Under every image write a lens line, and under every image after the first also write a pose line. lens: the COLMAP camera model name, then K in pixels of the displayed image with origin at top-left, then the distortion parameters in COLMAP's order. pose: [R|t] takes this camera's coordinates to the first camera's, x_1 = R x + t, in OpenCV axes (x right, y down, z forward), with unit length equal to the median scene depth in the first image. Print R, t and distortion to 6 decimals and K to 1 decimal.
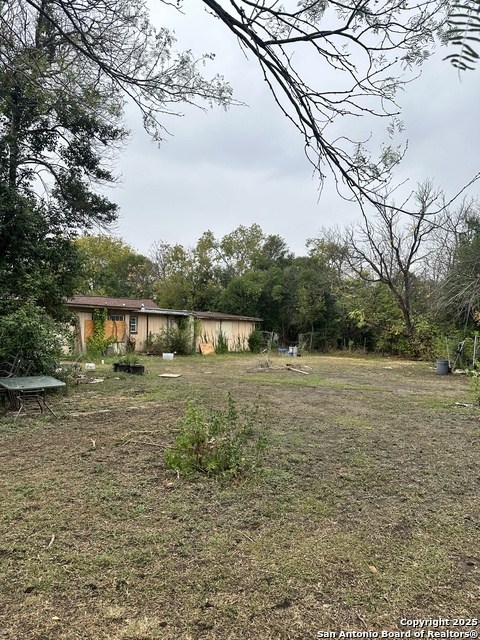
lens RADIAL K [[434.8, 0, 238.3], [0, 434.8, 318.5], [0, 0, 1]] dist [-0.005276, -0.027176]
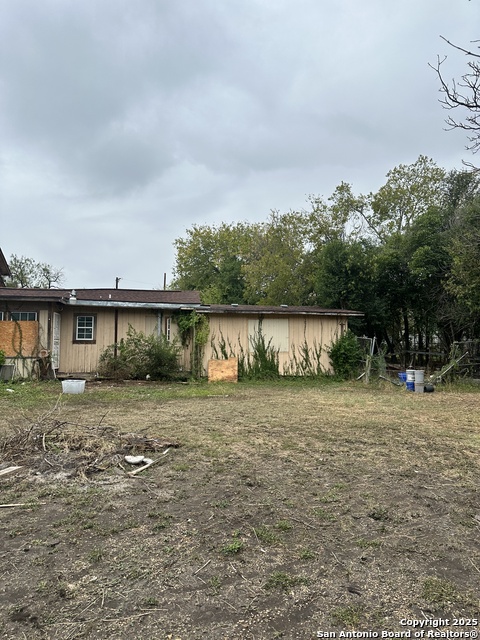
lens RADIAL K [[434.8, 0, 246.5], [0, 434.8, 318.7], [0, 0, 1]] dist [-0.005276, -0.027176]
pose [[0.824490, -0.039046, -0.564528, 0.239852], [0.026342, 0.999183, -0.030637, 0.022076], [0.565263, 0.010389, 0.824845, 0.542477]]
